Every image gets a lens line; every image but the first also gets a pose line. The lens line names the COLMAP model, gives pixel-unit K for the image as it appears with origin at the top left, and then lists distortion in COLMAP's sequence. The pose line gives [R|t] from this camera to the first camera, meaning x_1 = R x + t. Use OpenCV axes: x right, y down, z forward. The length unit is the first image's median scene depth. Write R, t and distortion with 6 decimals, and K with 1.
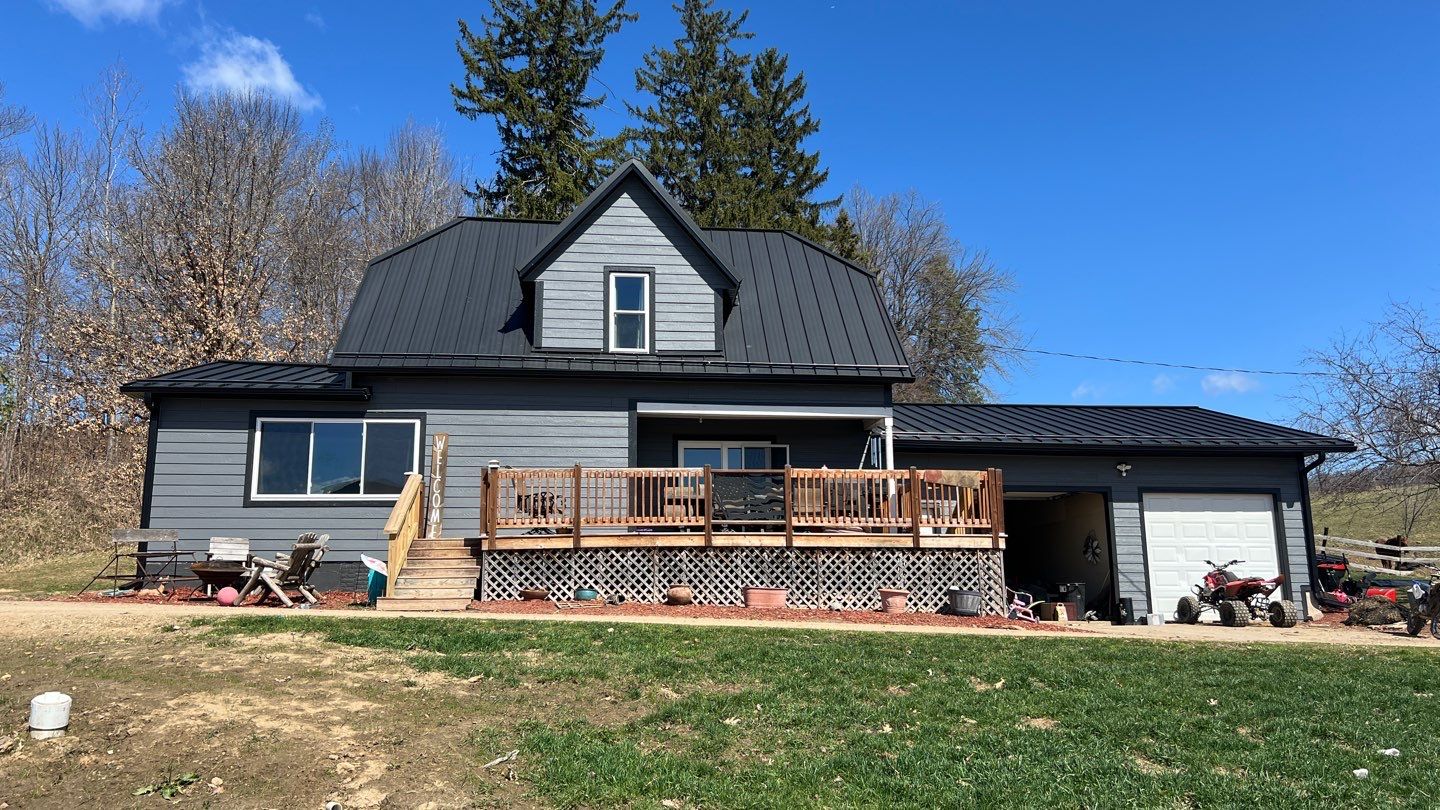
lens RADIAL K [[1033.3, 0, 720.0], [0, 1033.3, 405.0], [0, 0, 1]] dist [0.048158, -0.000753]
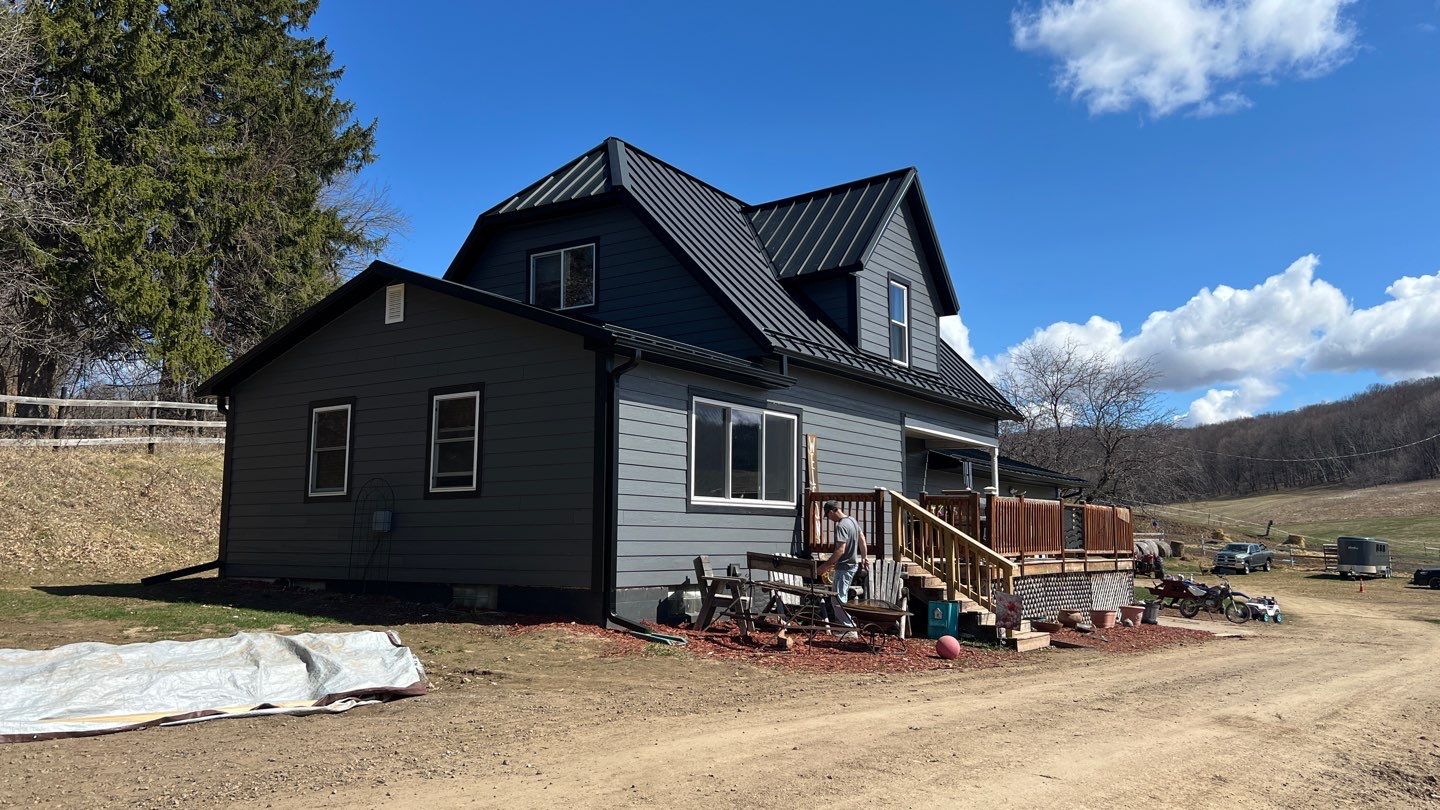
lens RADIAL K [[1082.9, 0, 722.0], [0, 1082.9, 418.4], [0, 0, 1]] dist [0.061026, -0.073389]
pose [[0.633694, 0.097014, 0.767477, -1.147808], [-0.168119, 0.985664, 0.014219, 0.015505], [-0.755095, -0.138038, 0.640919, 0.528292]]
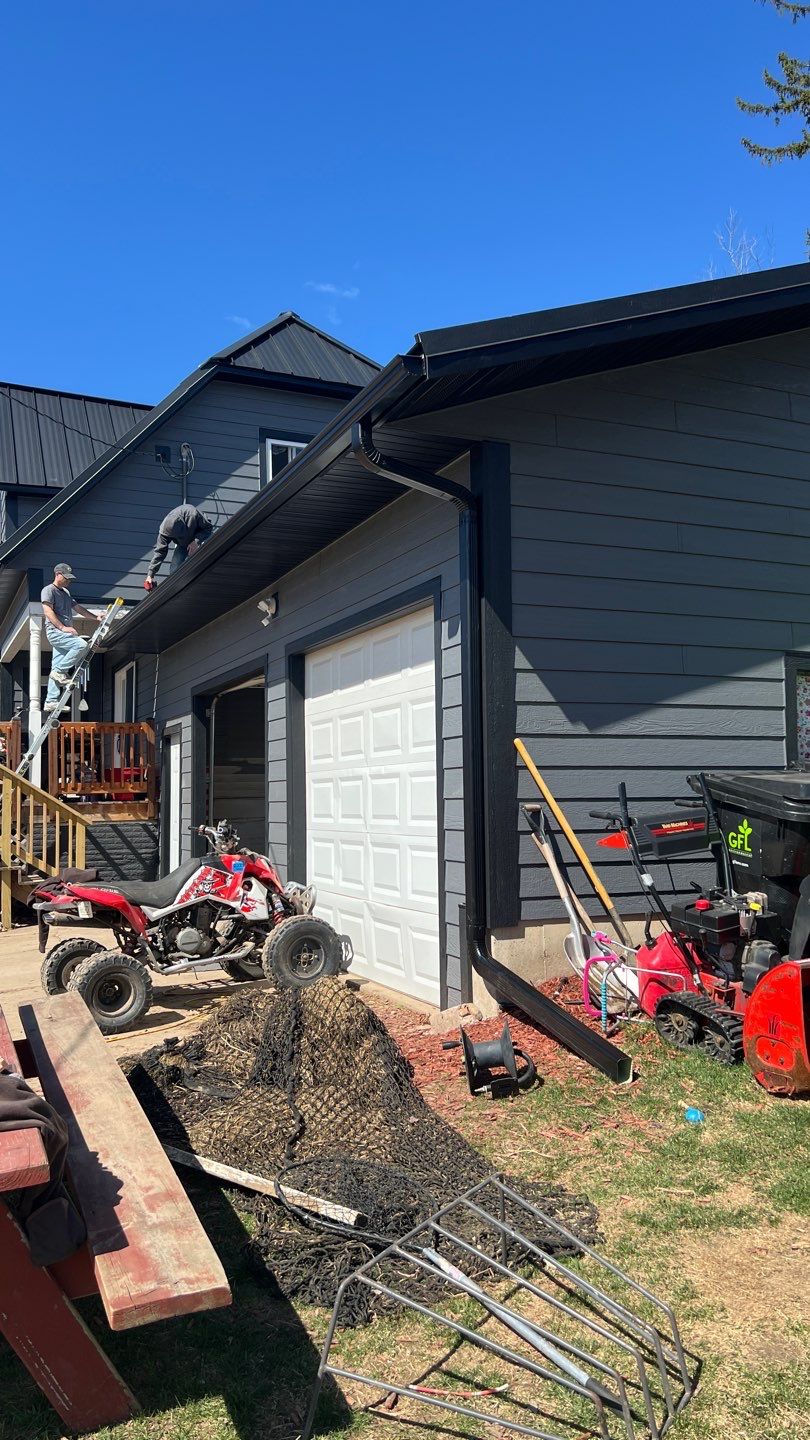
lens RADIAL K [[1082.9, 0, 411.2], [0, 1082.9, 726.5], [0, 0, 1]] dist [0.061026, -0.073389]
pose [[0.317260, -0.063897, -0.946184, 1.084398], [0.215051, 0.976583, 0.006158, 0.154706], [0.923634, -0.205431, 0.323572, 1.165087]]
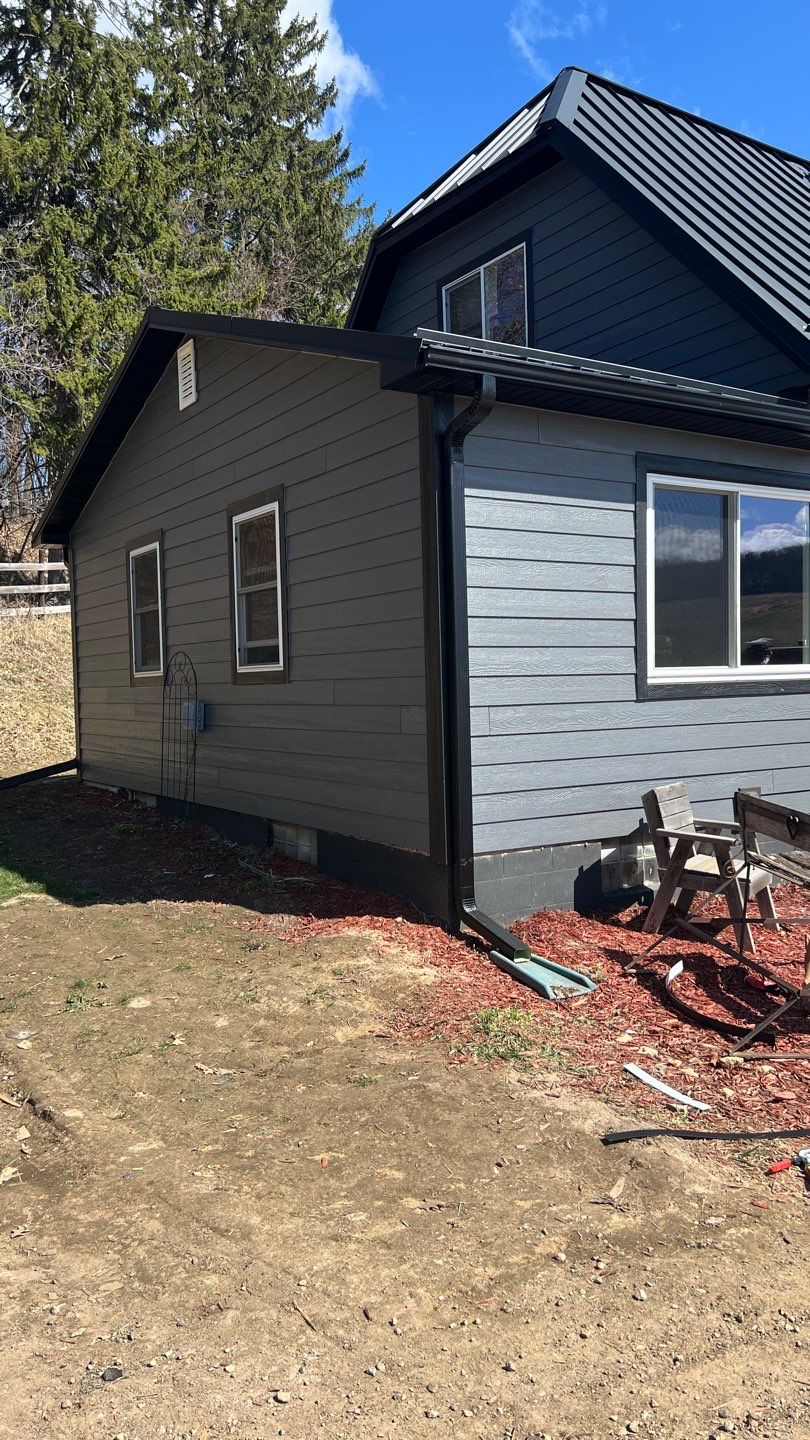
lens RADIAL K [[1082.9, 0, 411.2], [0, 1082.9, 726.5], [0, 0, 1]] dist [0.061026, -0.073389]
pose [[0.881111, -0.031772, 0.471841, -0.796442], [-0.081564, 0.972579, 0.217801, 0.025625], [-0.465823, -0.230392, 0.854359, 0.743639]]
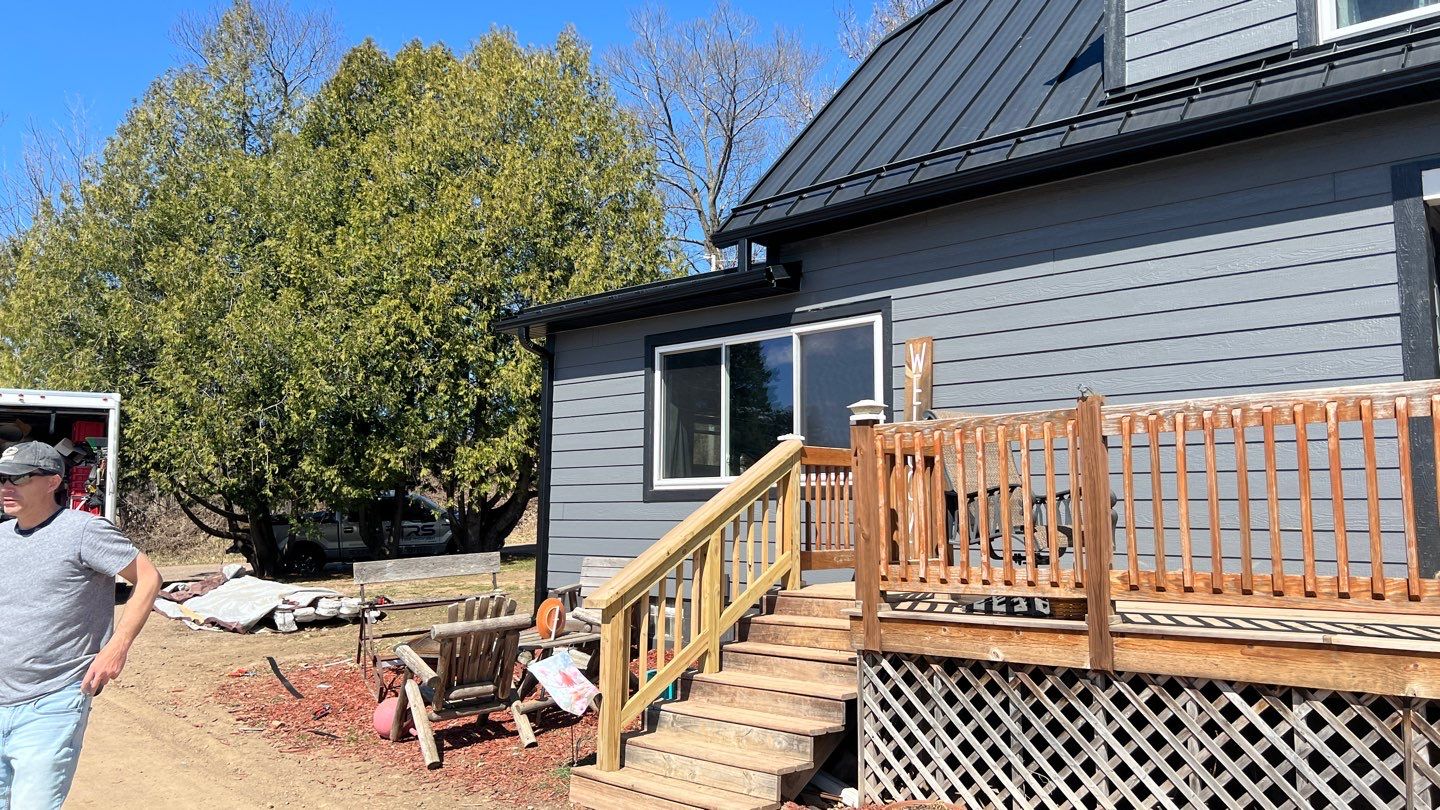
lens RADIAL K [[1082.9, 0, 722.0], [0, 1082.9, 418.4], [0, 0, 1]] dist [0.061026, -0.073389]
pose [[0.665600, -0.059280, -0.743951, 0.027854], [0.130202, 0.990777, 0.037542, 0.037466], [0.734864, -0.121852, 0.667179, 0.690982]]
